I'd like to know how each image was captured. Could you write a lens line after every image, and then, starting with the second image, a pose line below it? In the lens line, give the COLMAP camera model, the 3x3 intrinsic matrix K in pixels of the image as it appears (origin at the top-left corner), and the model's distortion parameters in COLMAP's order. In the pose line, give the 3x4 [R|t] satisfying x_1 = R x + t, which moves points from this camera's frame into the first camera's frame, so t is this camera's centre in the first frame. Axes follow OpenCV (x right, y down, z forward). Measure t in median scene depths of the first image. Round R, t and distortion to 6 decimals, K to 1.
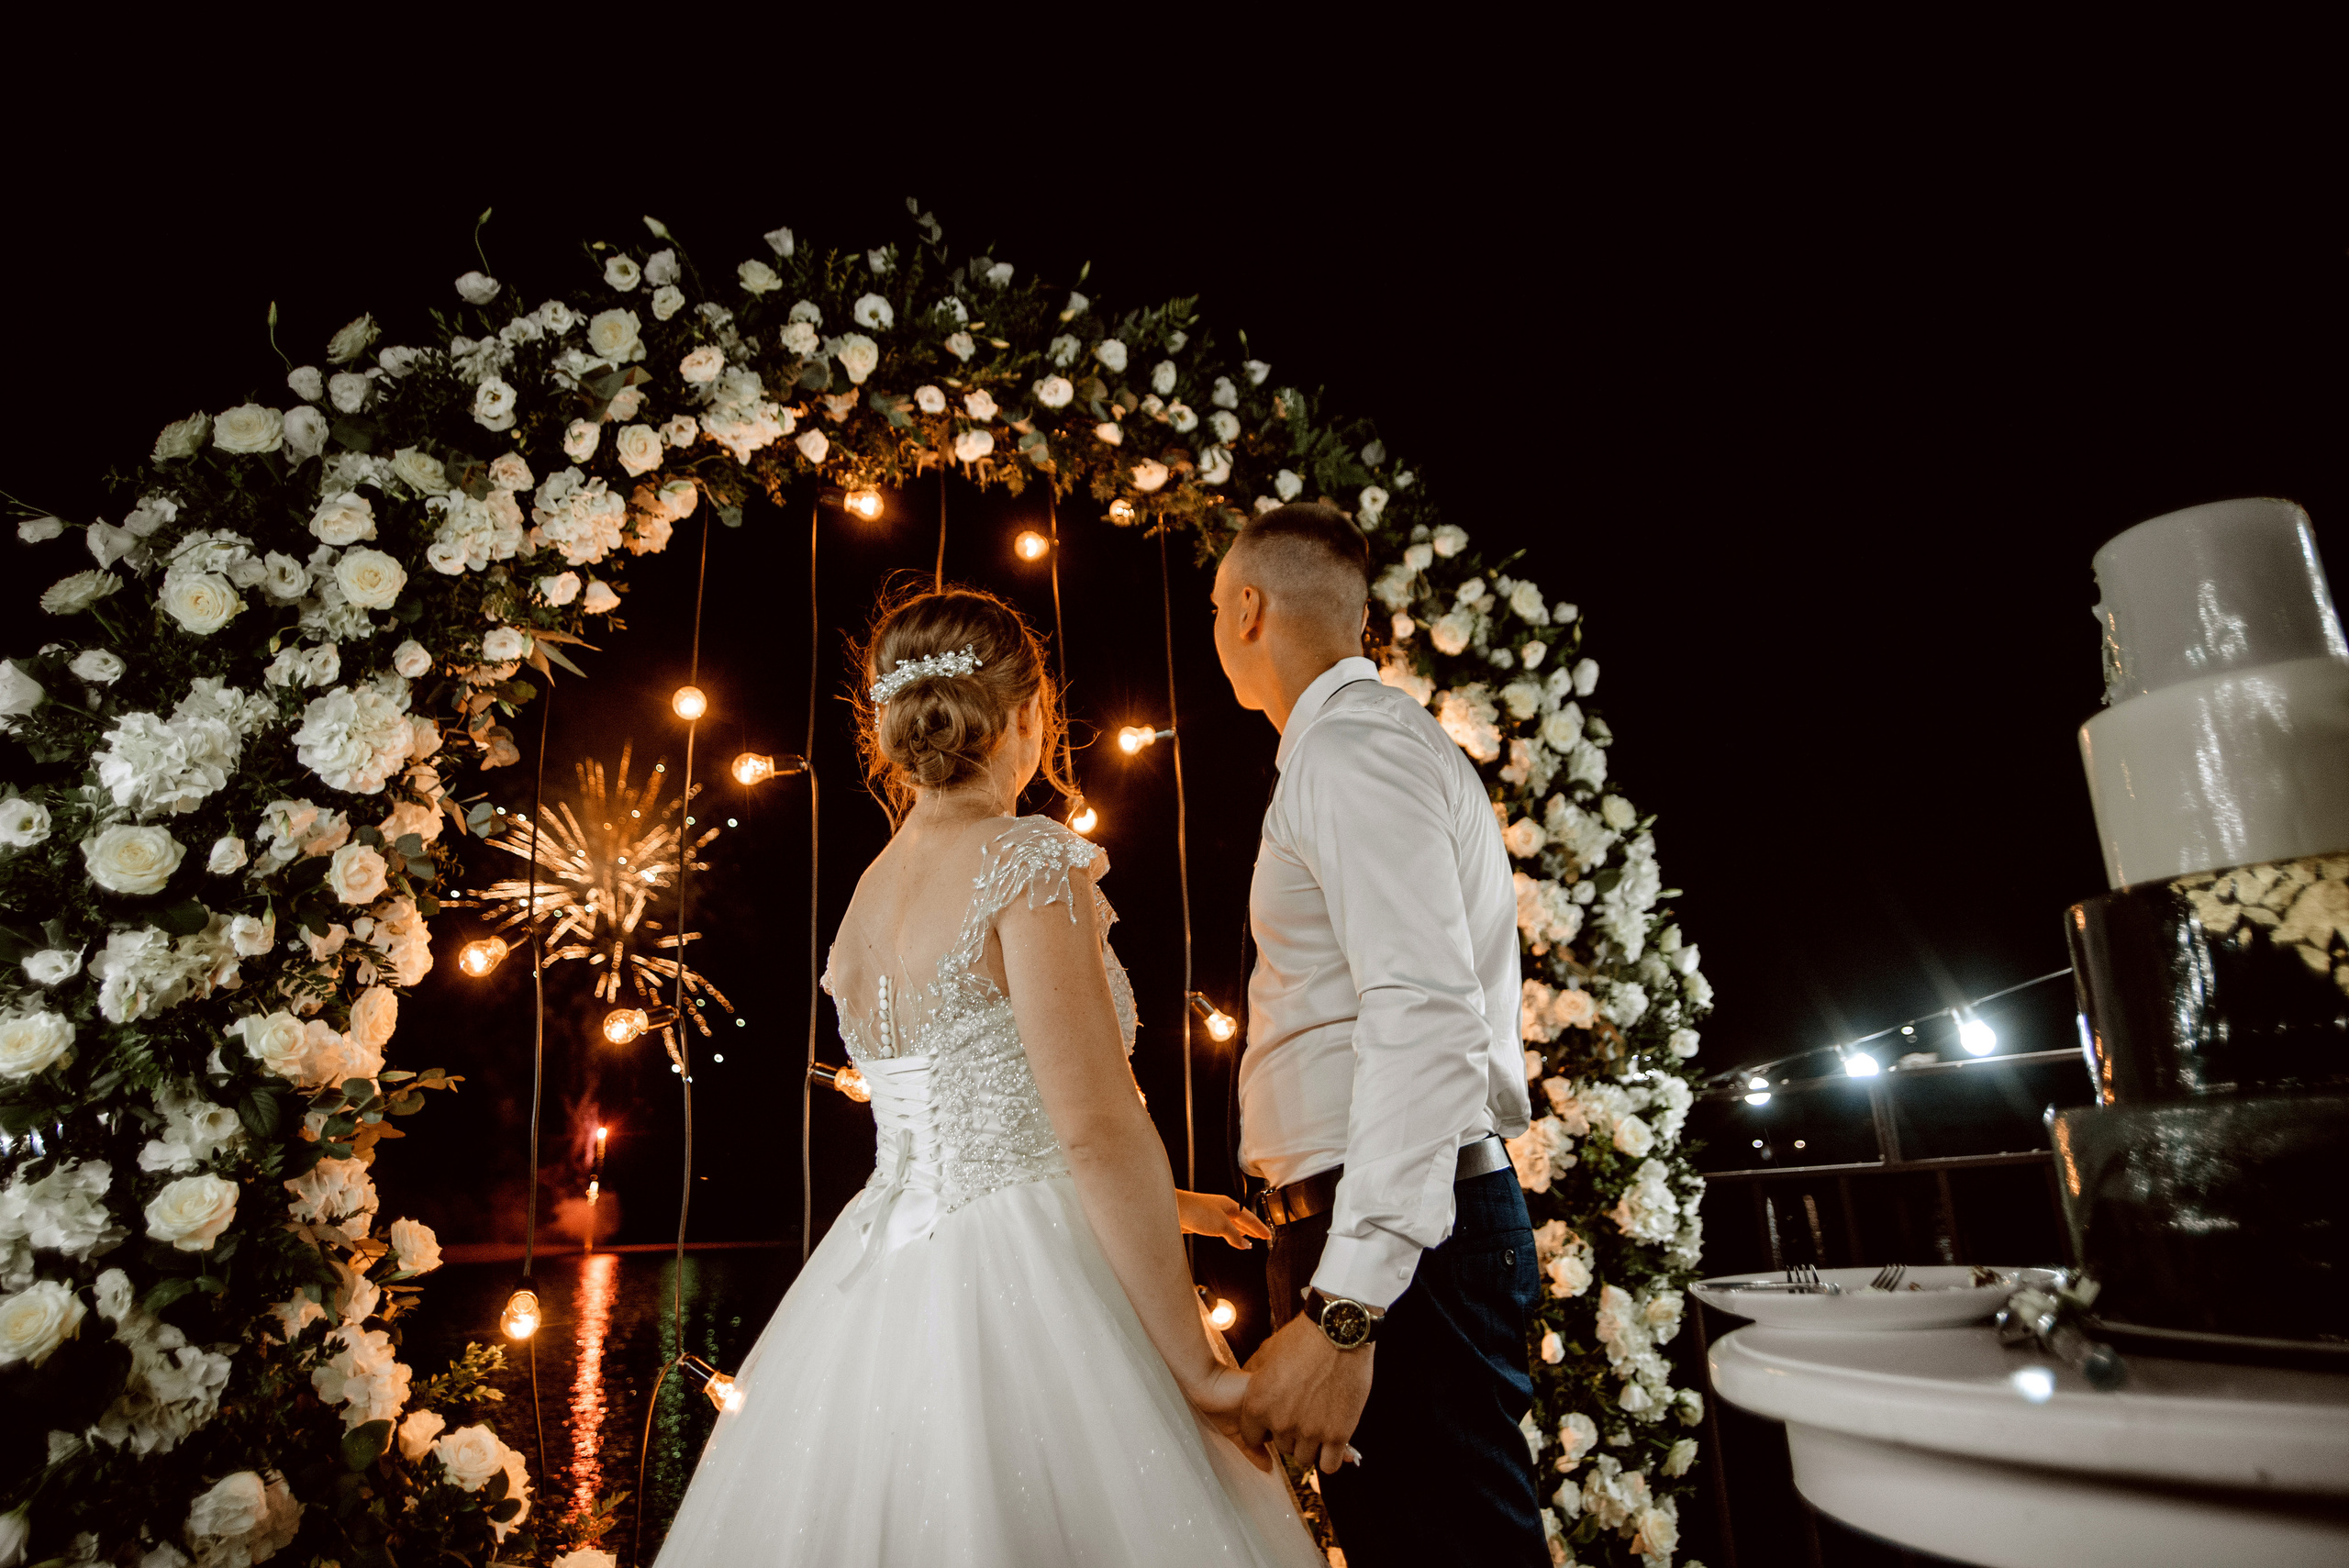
lens RADIAL K [[1358.4, 0, 1180.5], [0, 1358.4, 788.7], [0, 0, 1]] dist [-0.025143, 0.016392]
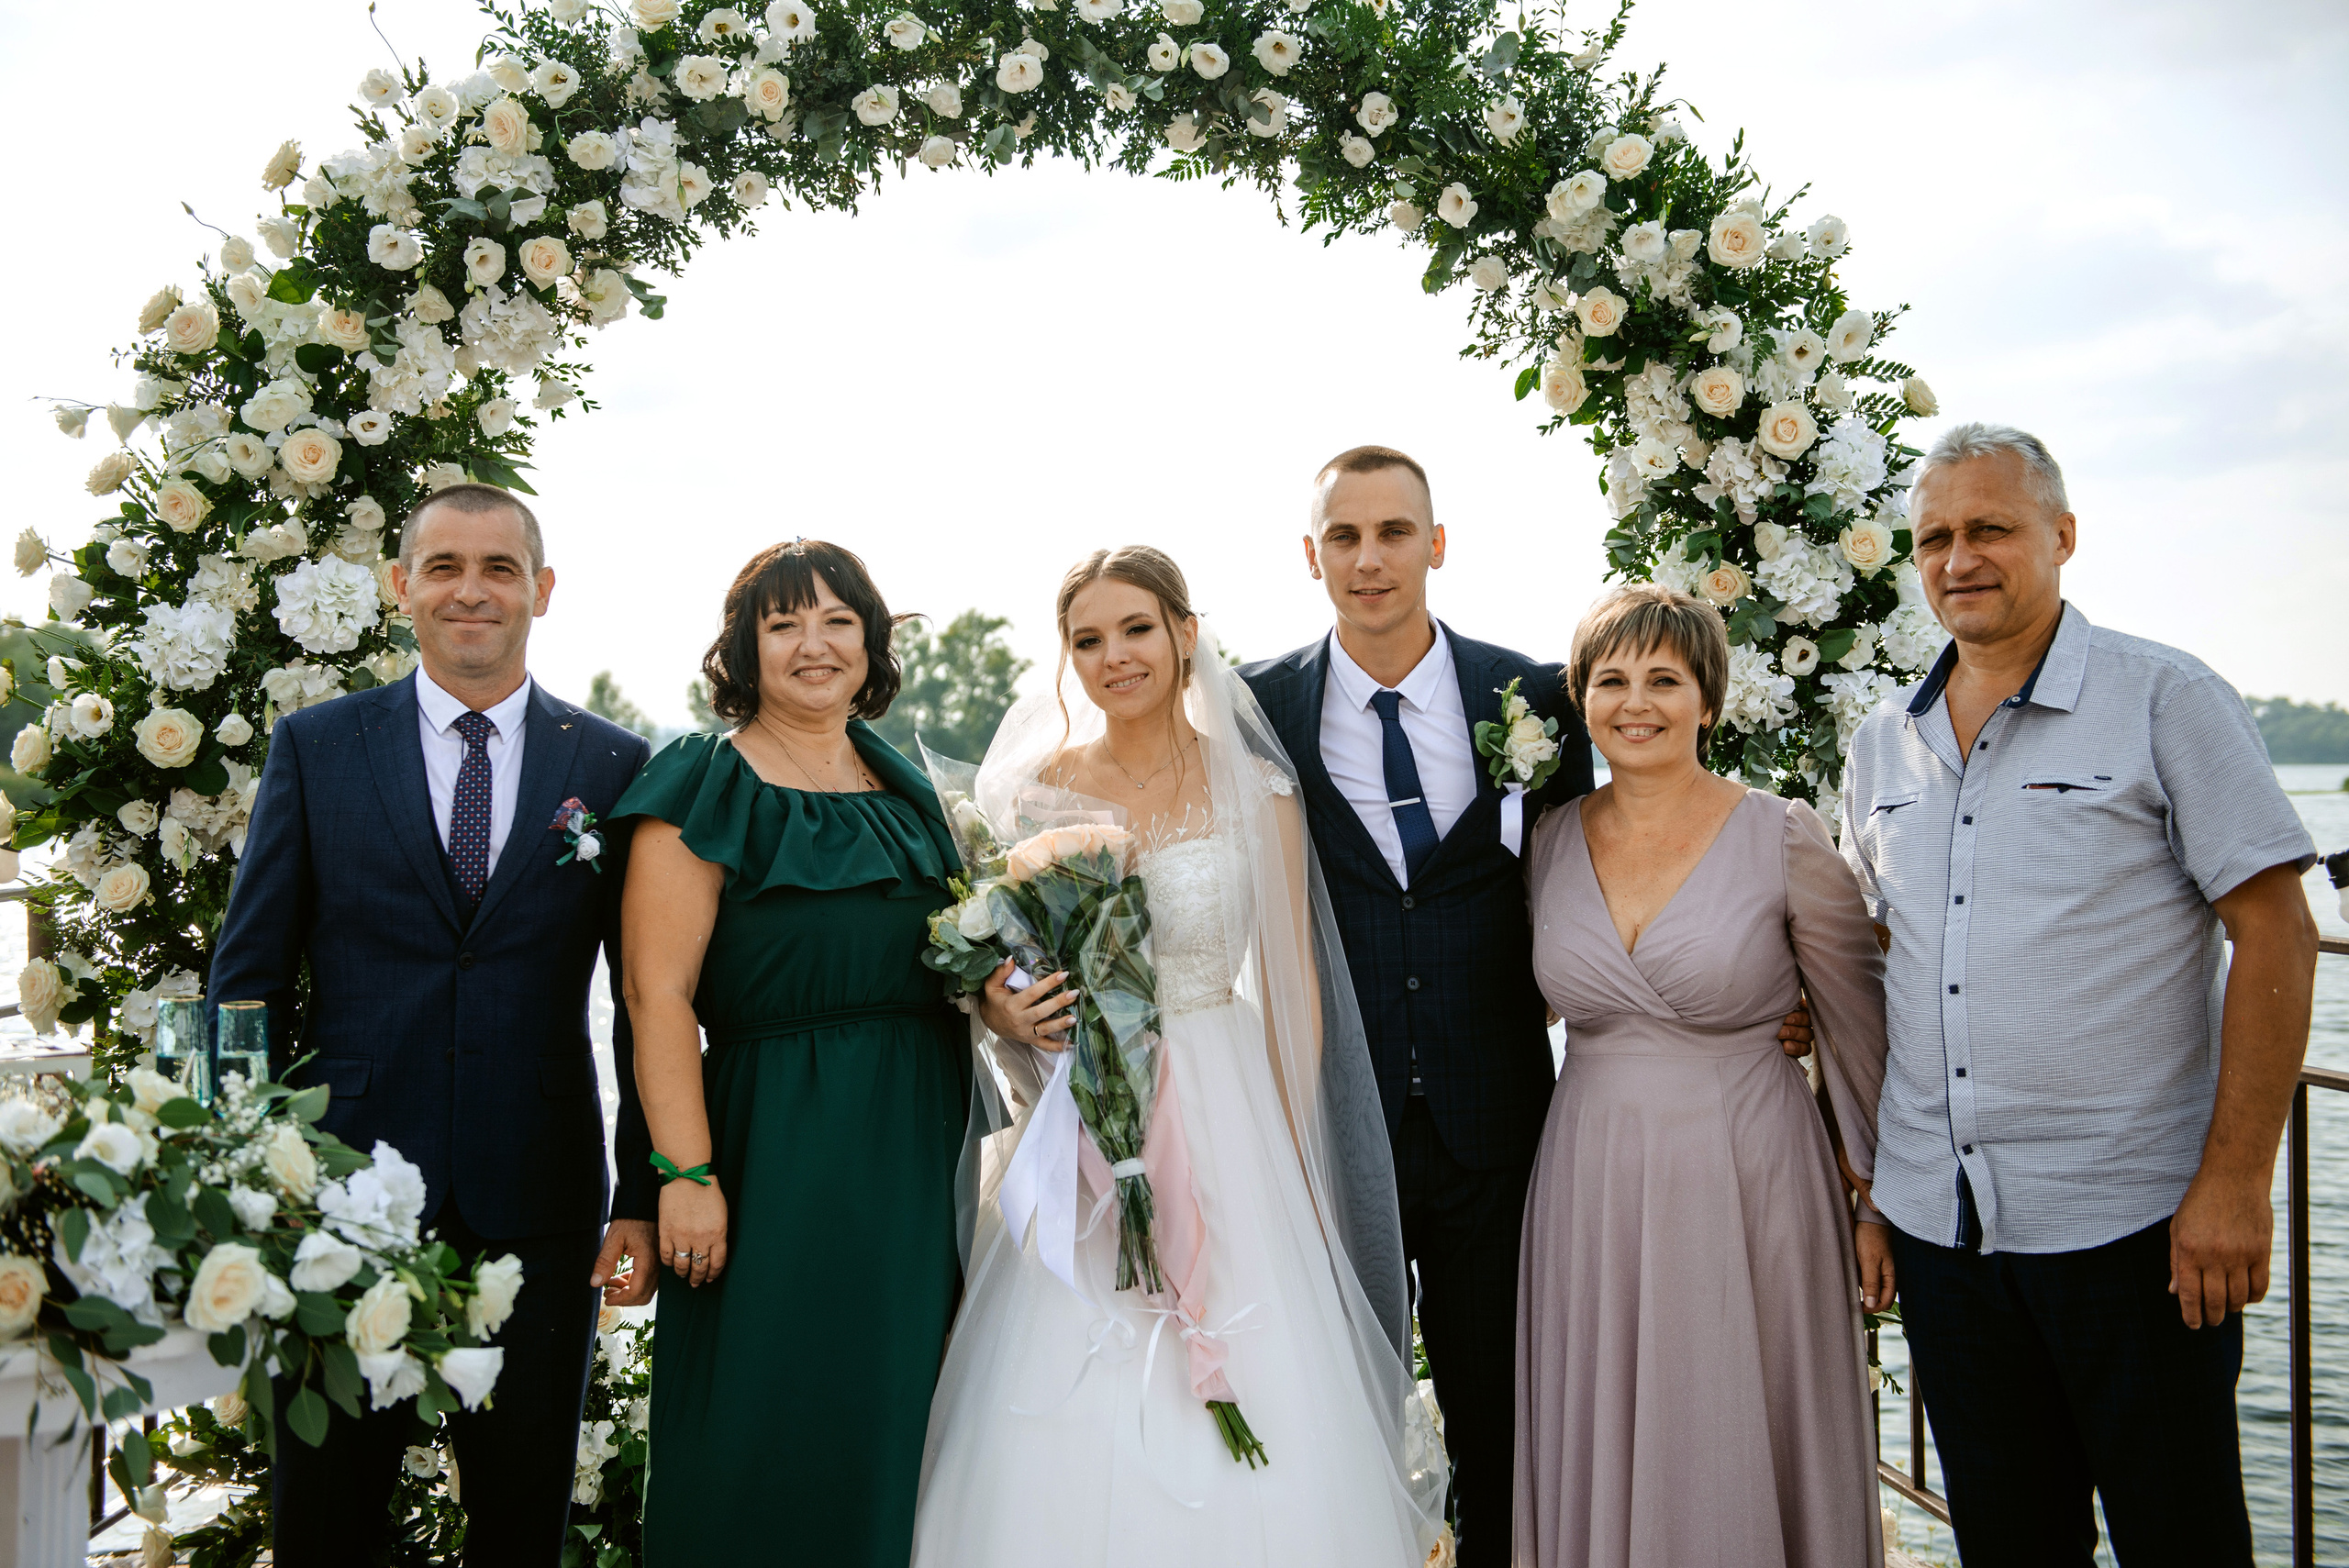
lens RADIAL K [[2723.8, 0, 1167.4], [0, 2723.8, 767.3], [0, 0, 1]] dist [0.104599, 0.000000]
pose [[0.890197, 0.058021, -0.451866, 0.885935], [0.089084, 0.950540, 0.297553, -0.448494], [0.446781, -0.305135, 0.840999, -0.539617]]
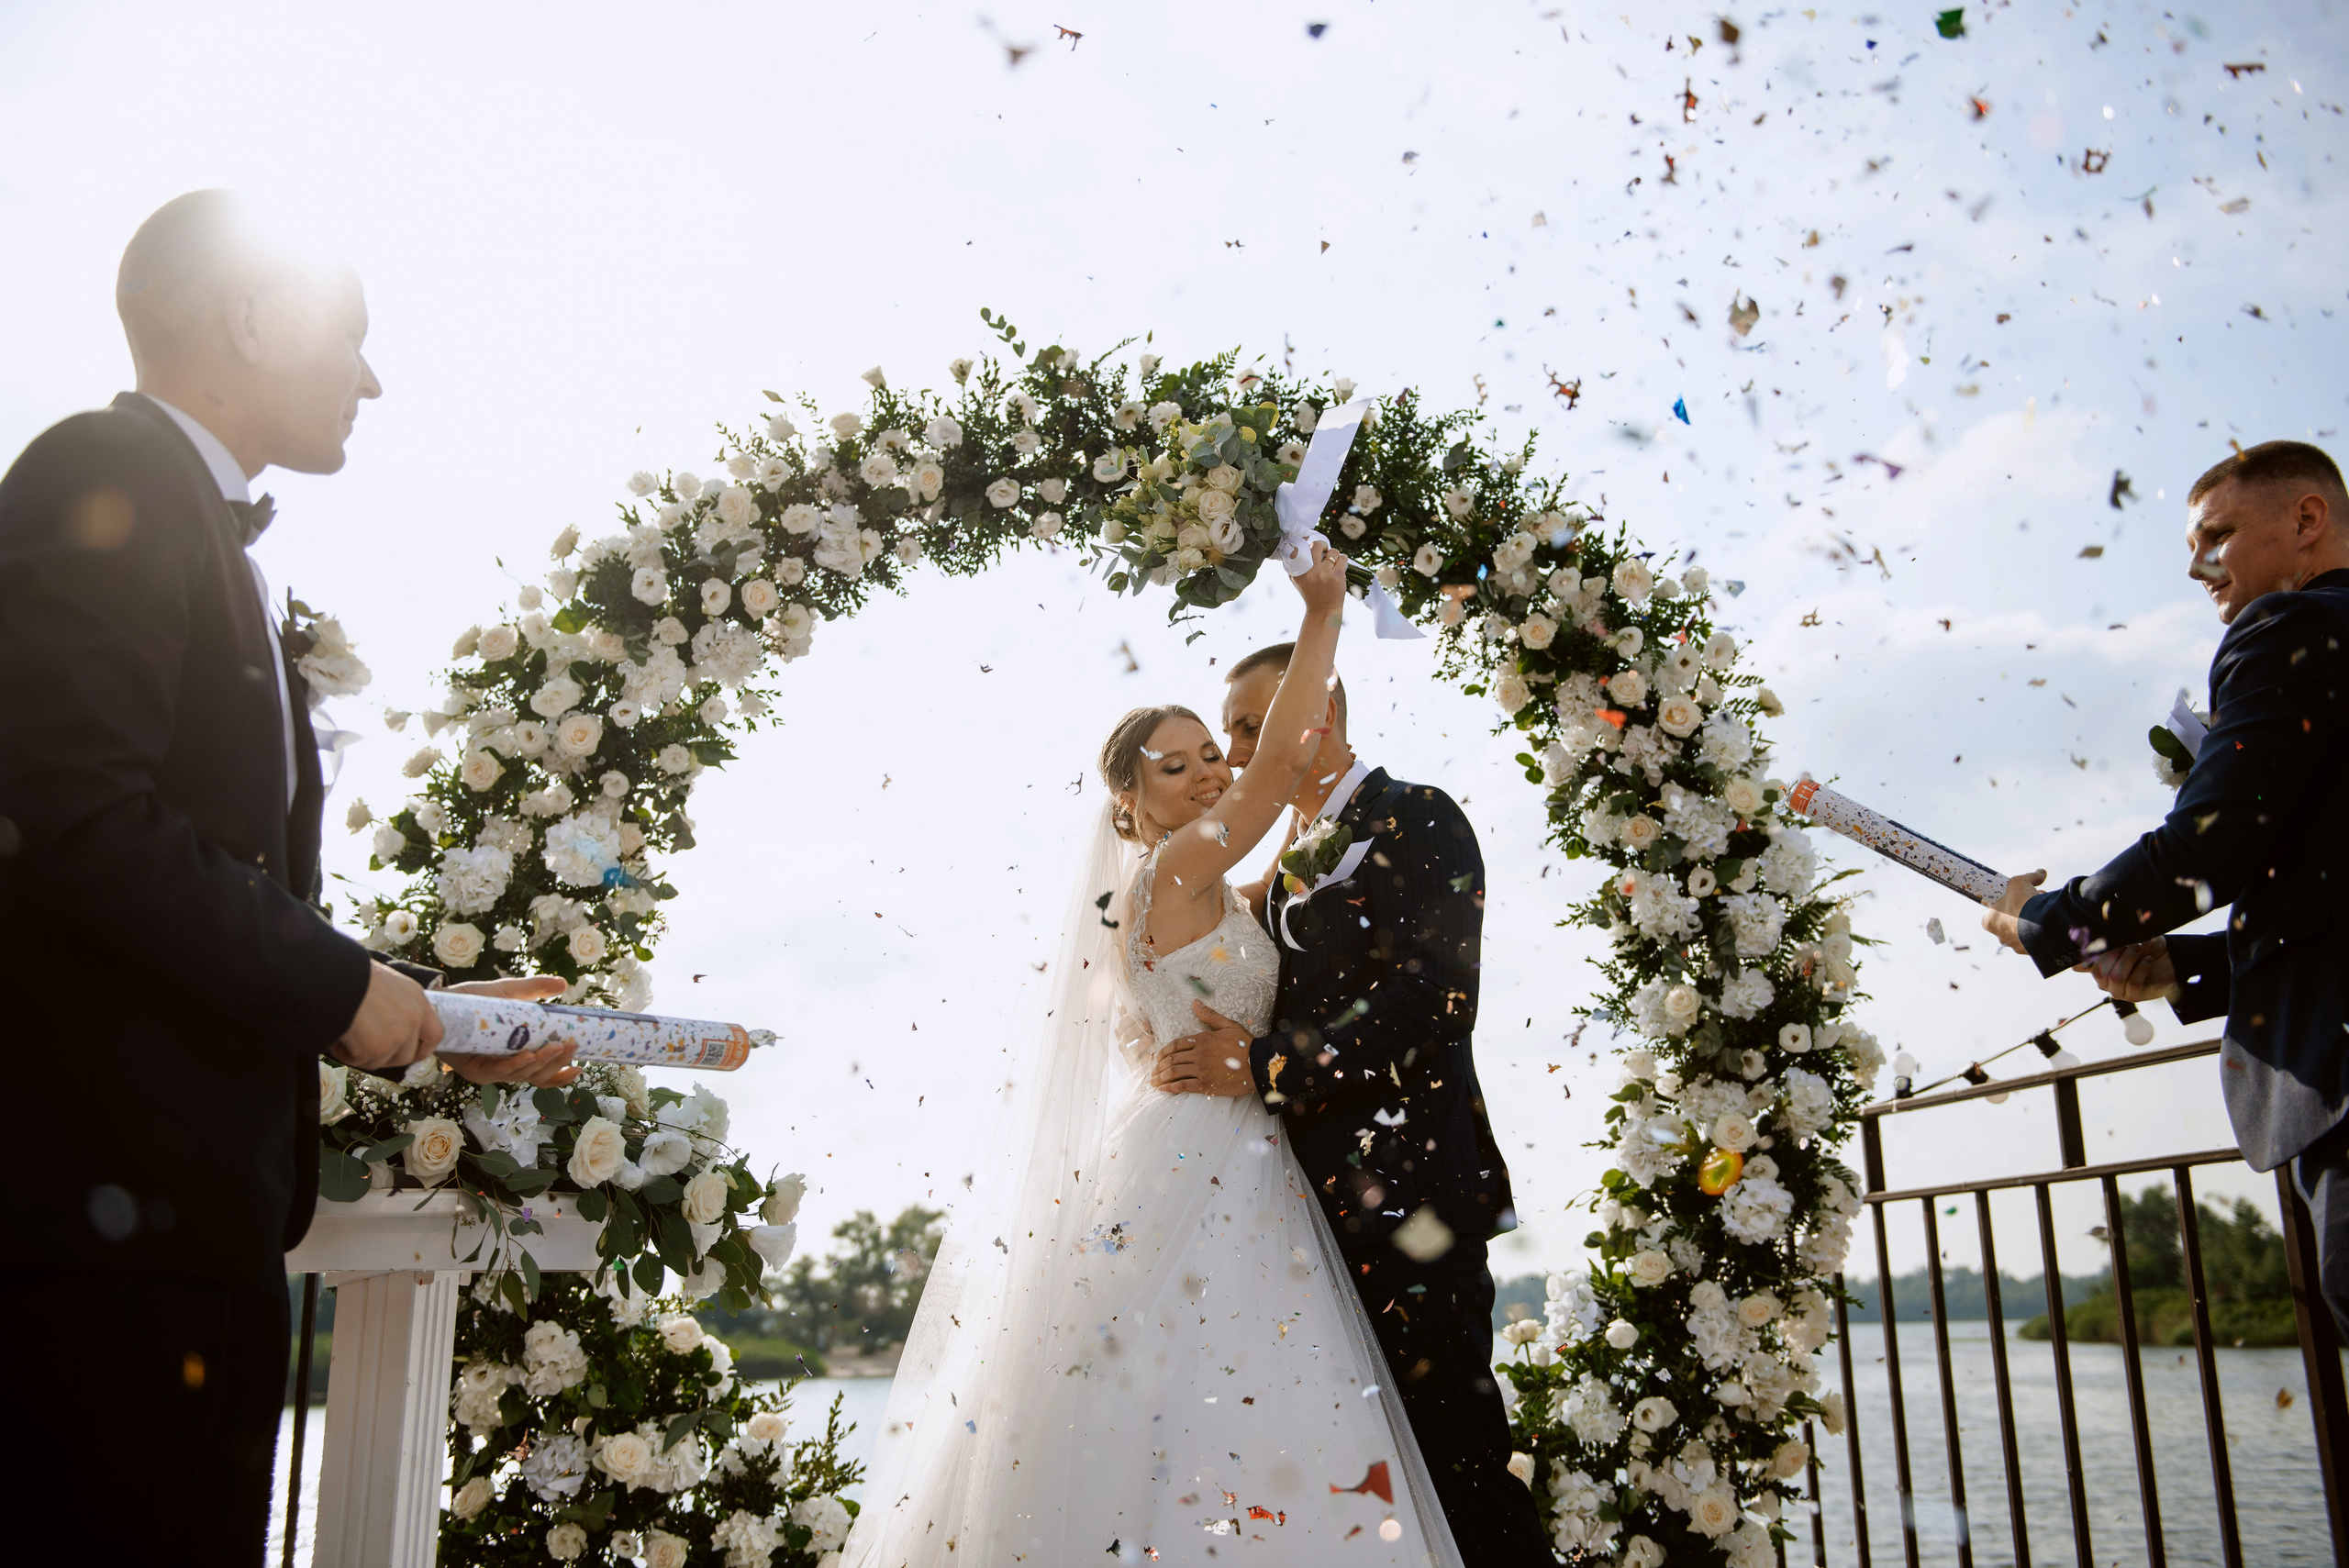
lens RADIAL K [[2186.9, 0, 1171.2], [0, 2186.9, 777.5], [0, 0, 1]] dist [0.018344, 0.000000]
pose [[0.911202, -0.065470, -0.406723, 0.790599], [0.092280, 0.994641, 0.046633, -0.141616], [0.401491, -0.080024, 0.912360, -0.751820]]
